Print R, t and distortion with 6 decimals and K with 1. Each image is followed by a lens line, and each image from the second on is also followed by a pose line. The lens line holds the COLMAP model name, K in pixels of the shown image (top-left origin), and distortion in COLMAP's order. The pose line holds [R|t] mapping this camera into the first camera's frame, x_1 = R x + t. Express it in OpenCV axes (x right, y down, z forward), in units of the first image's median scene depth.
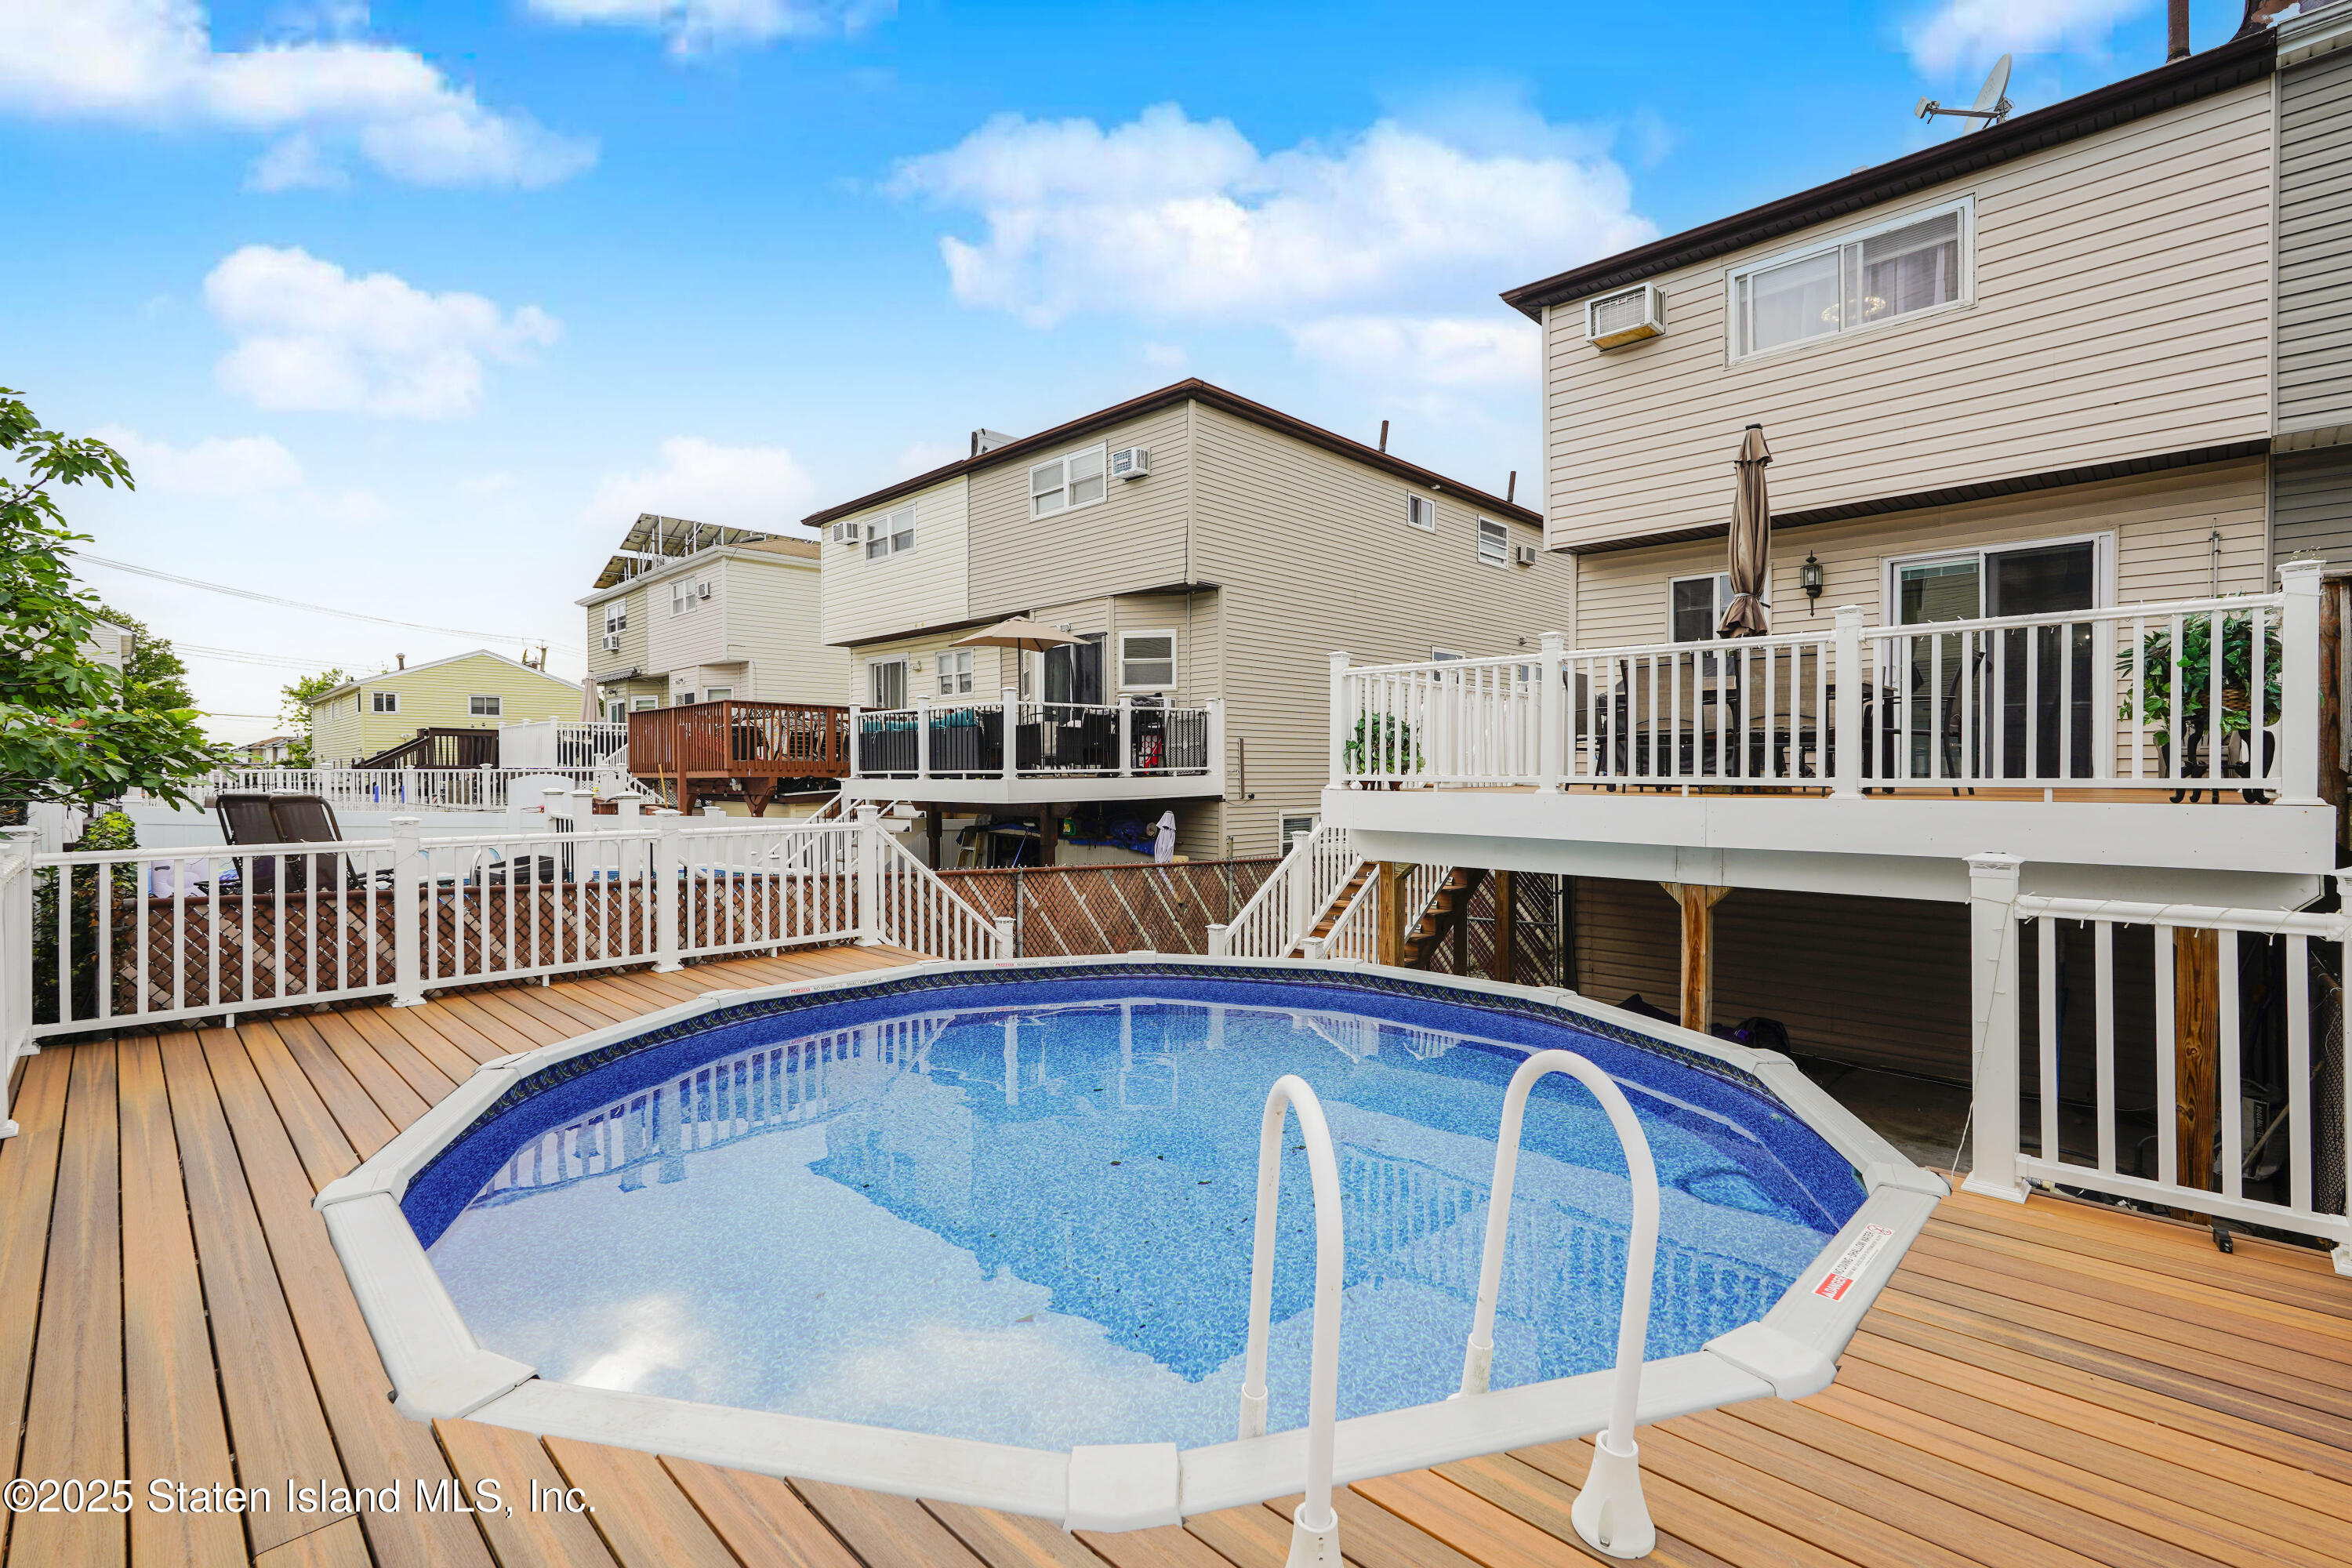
lens RADIAL K [[1045.1, 0, 1190.0], [0, 1045.1, 791.2], [0, 0, 1]] dist [0.000084, -0.000009]
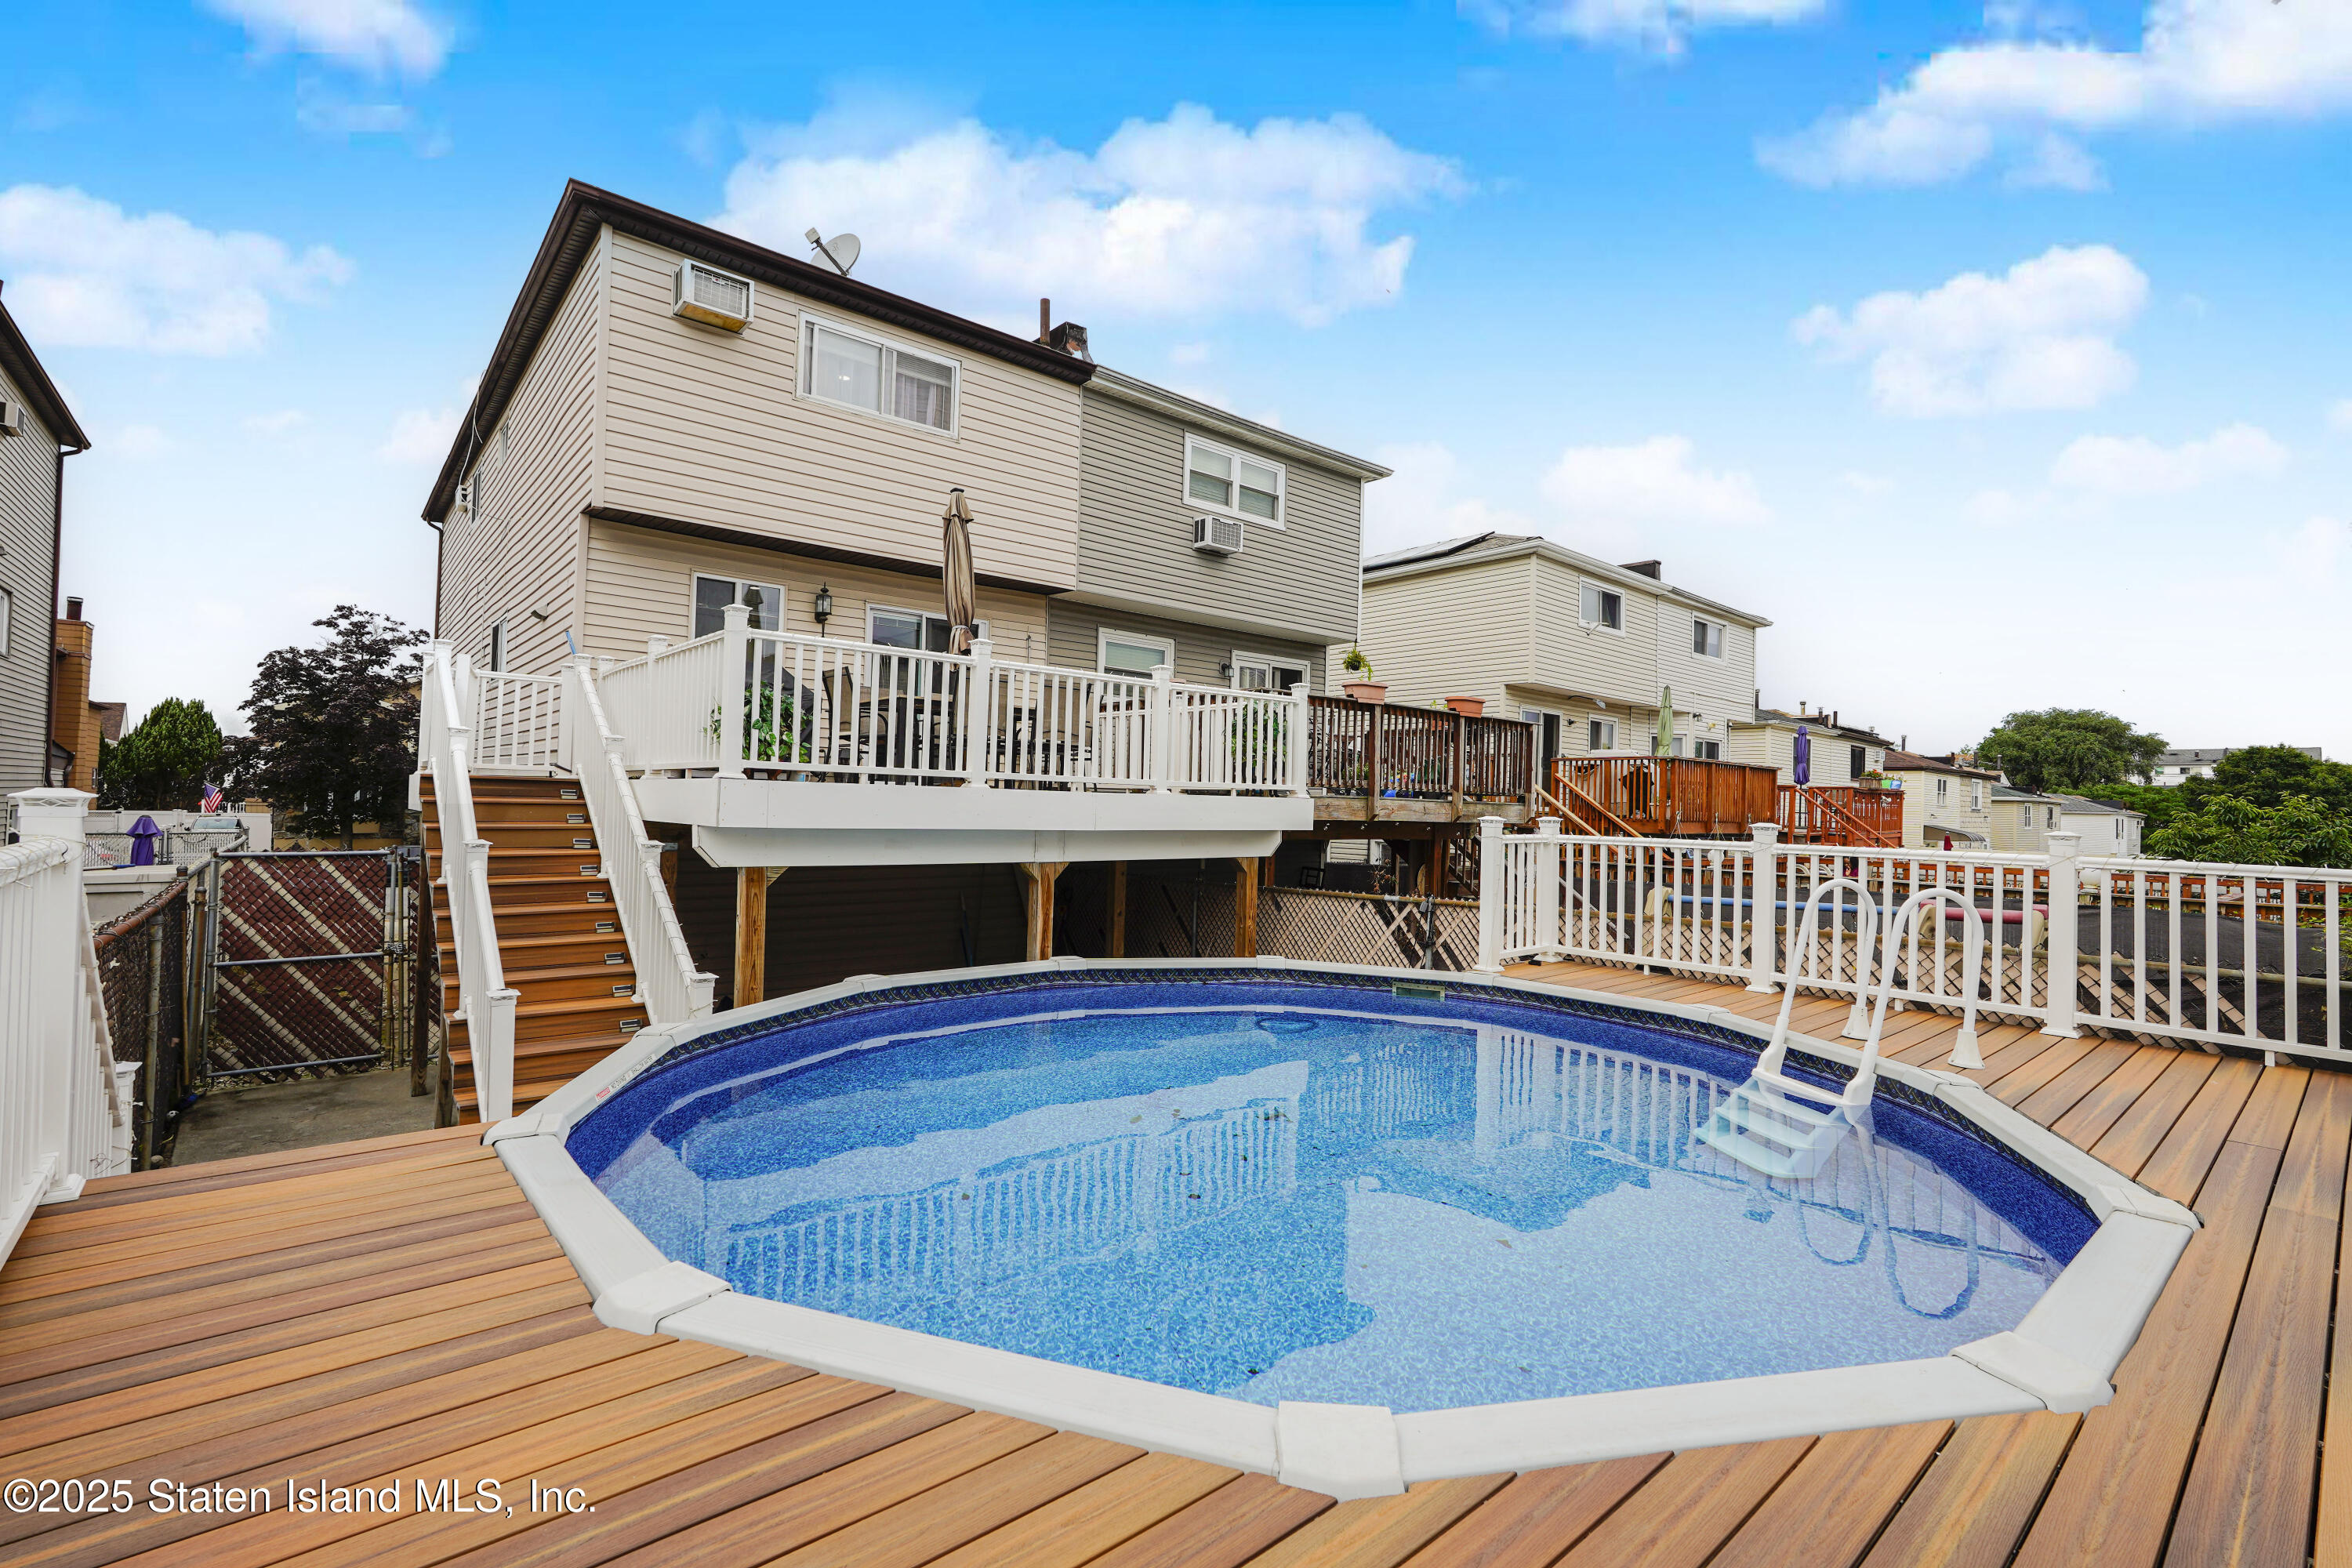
lens RADIAL K [[1045.1, 0, 1190.0], [0, 1045.1, 791.2], [0, 0, 1]] dist [0.000084, -0.000009]
pose [[0.087895, 0.010032, 0.996079, -0.620725], [-0.003743, 0.999946, -0.009741, 0.013424], [-0.996123, -0.002872, 0.087928, 0.585615]]
